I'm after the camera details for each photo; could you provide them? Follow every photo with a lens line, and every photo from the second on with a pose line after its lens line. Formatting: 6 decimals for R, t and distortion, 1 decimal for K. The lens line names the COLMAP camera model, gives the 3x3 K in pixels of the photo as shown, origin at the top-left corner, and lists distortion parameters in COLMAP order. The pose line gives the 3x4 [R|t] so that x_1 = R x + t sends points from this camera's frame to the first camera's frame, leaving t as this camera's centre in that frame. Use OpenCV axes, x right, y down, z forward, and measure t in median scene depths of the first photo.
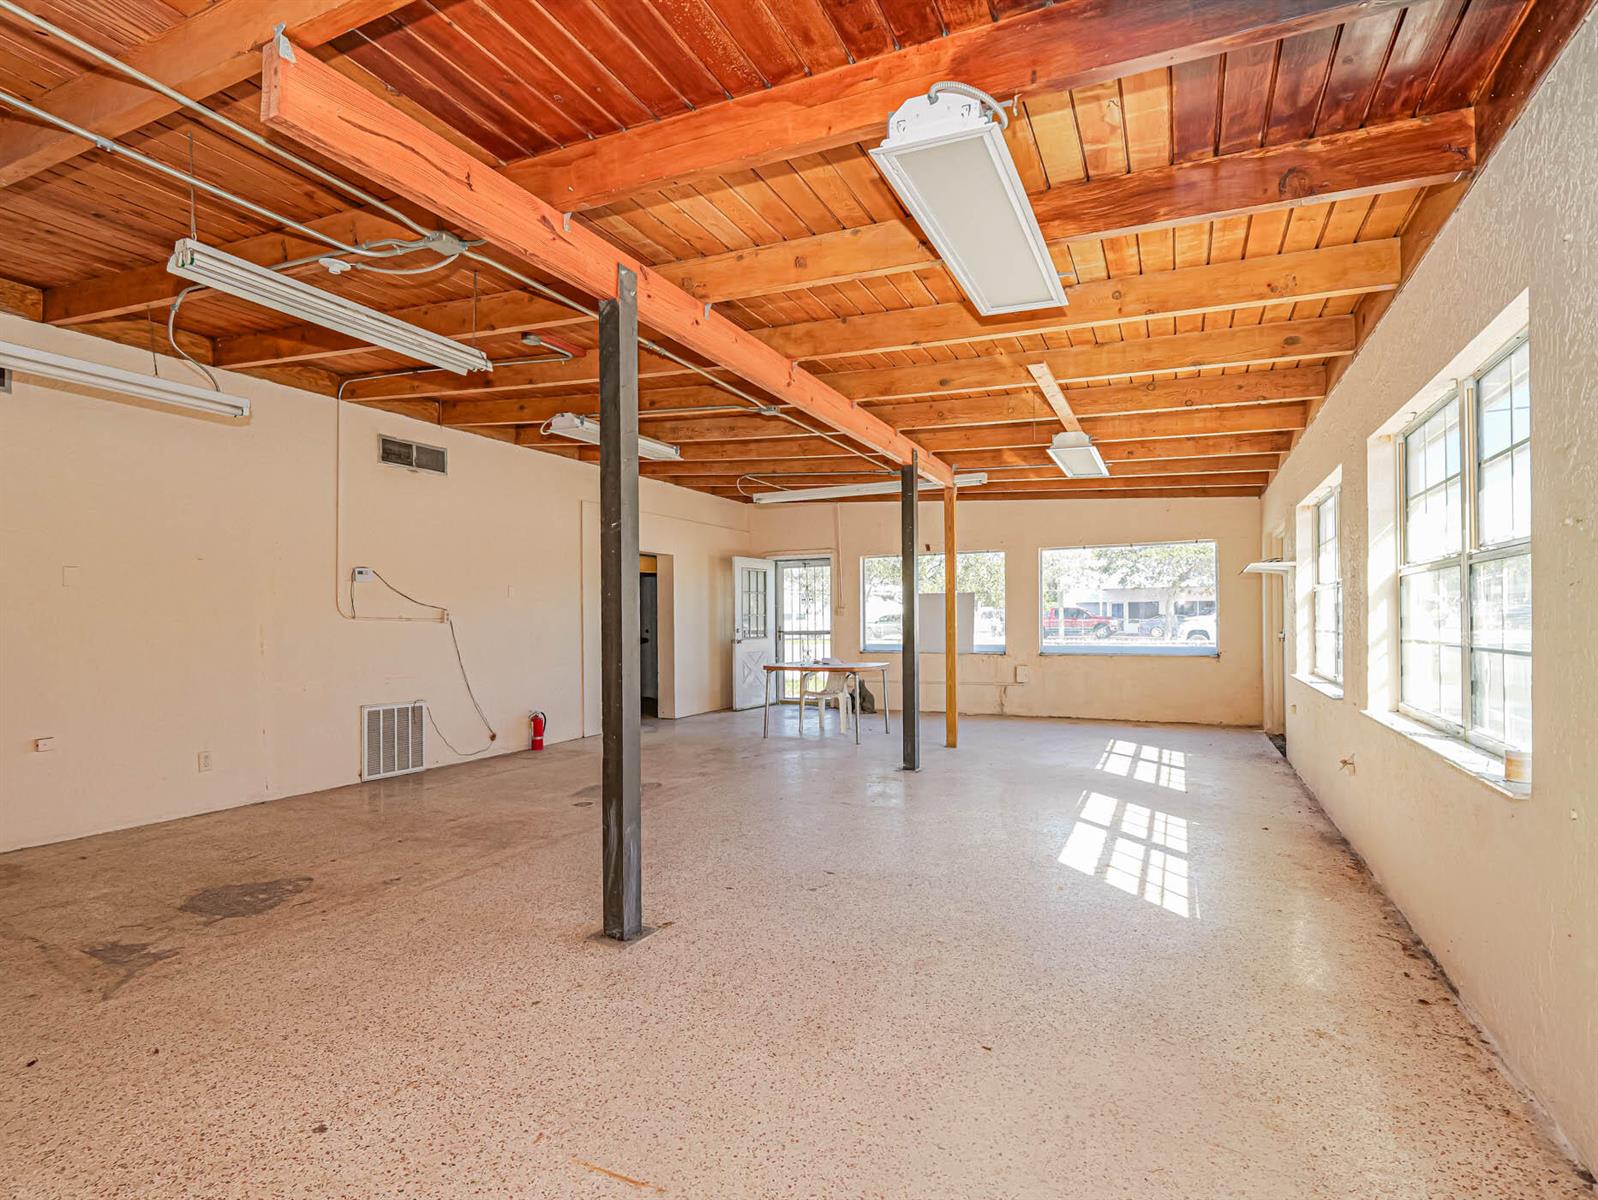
lens RADIAL K [[796.6, 0, 802.4], [0, 796.6, 611.0], [0, 0, 1]] dist [-0.003452, -0.000092]
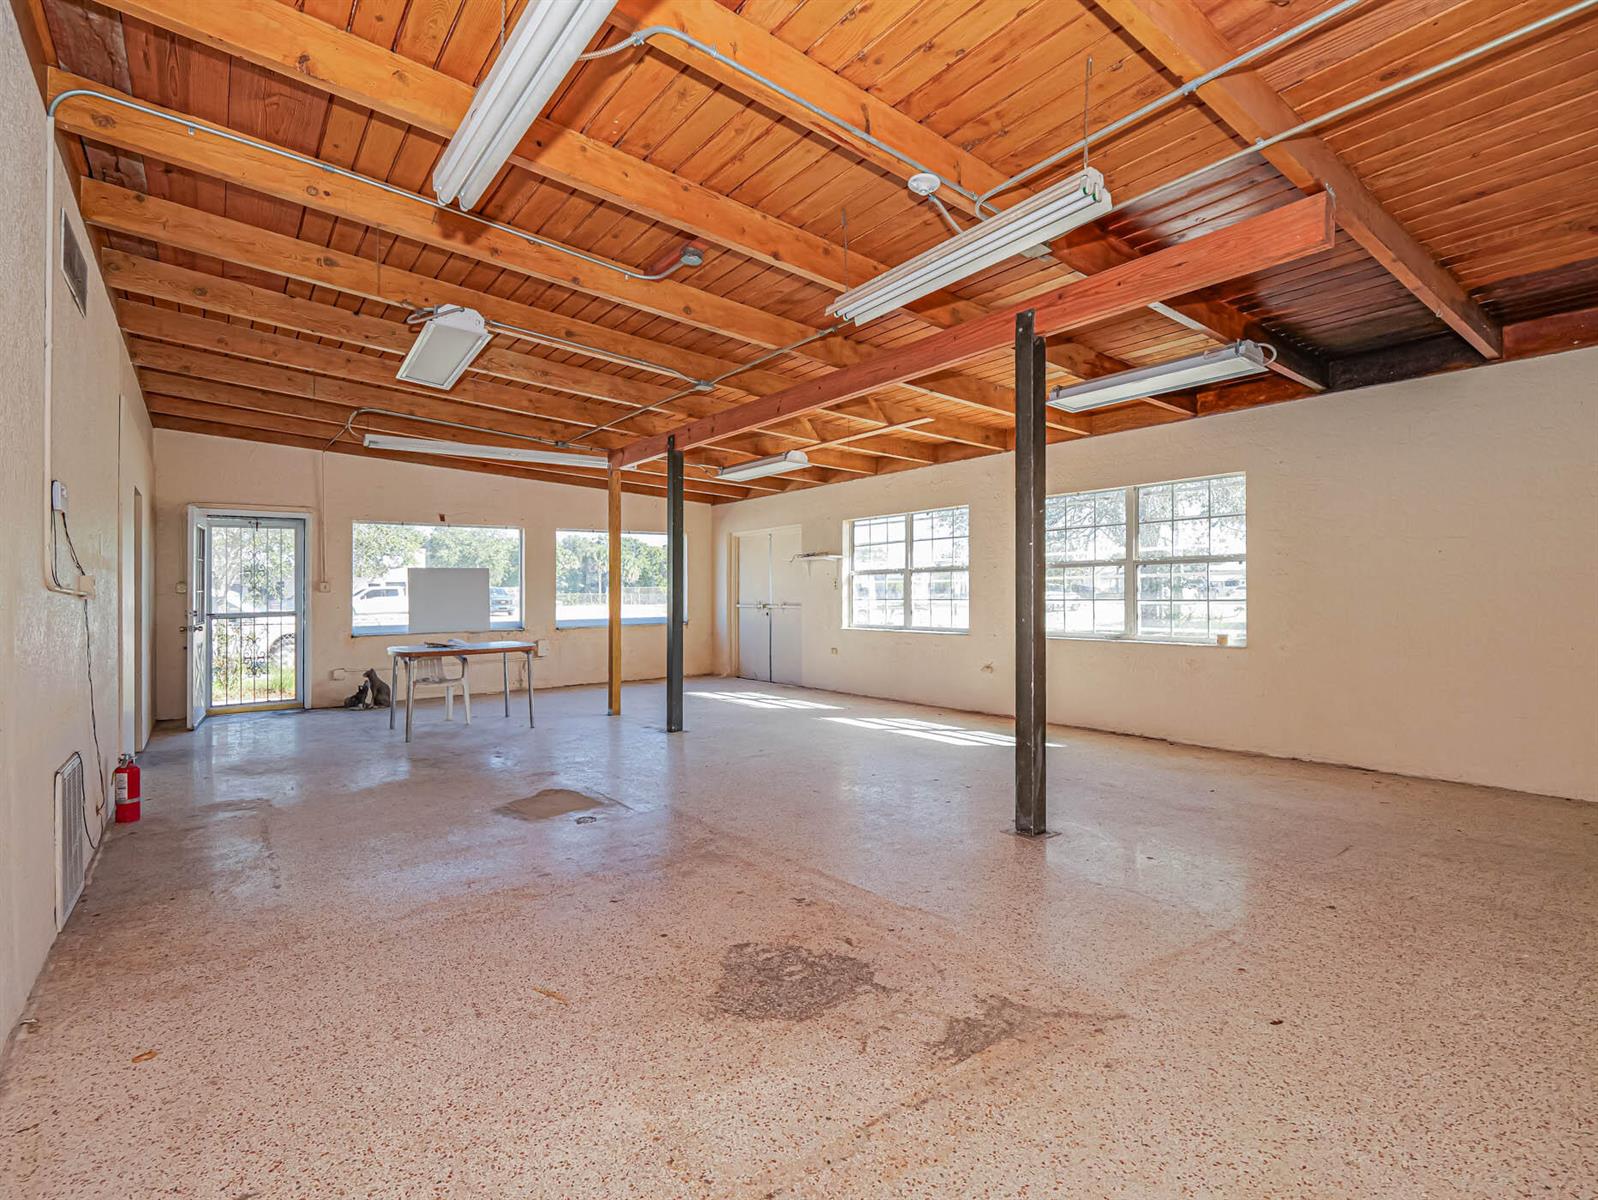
lens RADIAL K [[754.8, 0, 806.1], [0, 754.8, 603.6], [0, 0, 1]] dist [-0.014114, -0.001071]
pose [[0.434307, -0.007652, 0.900732, -1.208556], [-0.002813, 0.999948, 0.009851, 0.023460], [-0.900761, -0.006812, 0.434263, 0.660569]]
